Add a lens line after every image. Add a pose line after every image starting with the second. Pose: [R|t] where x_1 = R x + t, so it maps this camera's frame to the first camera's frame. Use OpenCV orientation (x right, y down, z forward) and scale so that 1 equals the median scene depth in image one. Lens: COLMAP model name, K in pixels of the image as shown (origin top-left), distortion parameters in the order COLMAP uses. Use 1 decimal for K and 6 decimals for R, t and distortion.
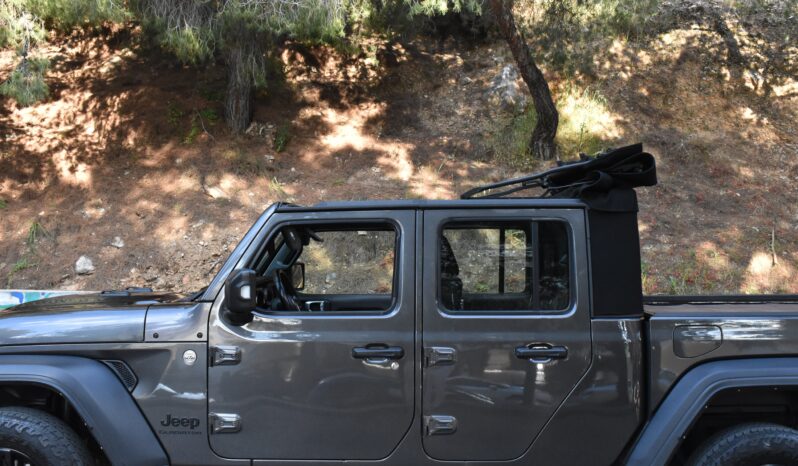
lens RADIAL K [[934.7, 0, 389.1], [0, 934.7, 233.6], [0, 0, 1]] dist [-0.084217, 0.043386]
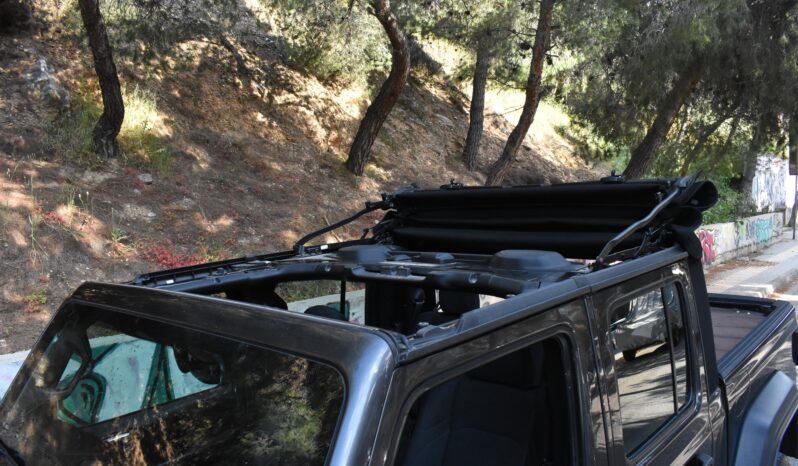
lens RADIAL K [[635.2, 0, 399.0], [0, 635.2, 233.0], [0, 0, 1]] dist [-0.070414, -0.001433]
pose [[0.669079, -0.086195, 0.738176, -0.115301], [0.039978, 0.995988, 0.080064, -0.036868], [-0.742116, -0.024059, 0.669840, 0.298866]]
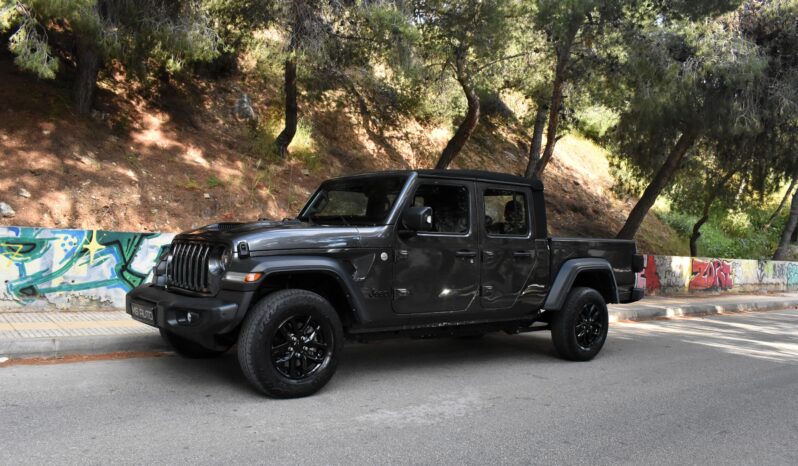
lens RADIAL K [[641.8, 0, 409.8], [0, 641.8, 233.2], [0, 0, 1]] dist [-0.115819, -0.003271]
pose [[0.755439, 0.020312, 0.654904, -0.349277], [-0.034059, 0.999385, 0.008291, 0.029856], [-0.654333, -0.028569, 0.755667, 0.031727]]
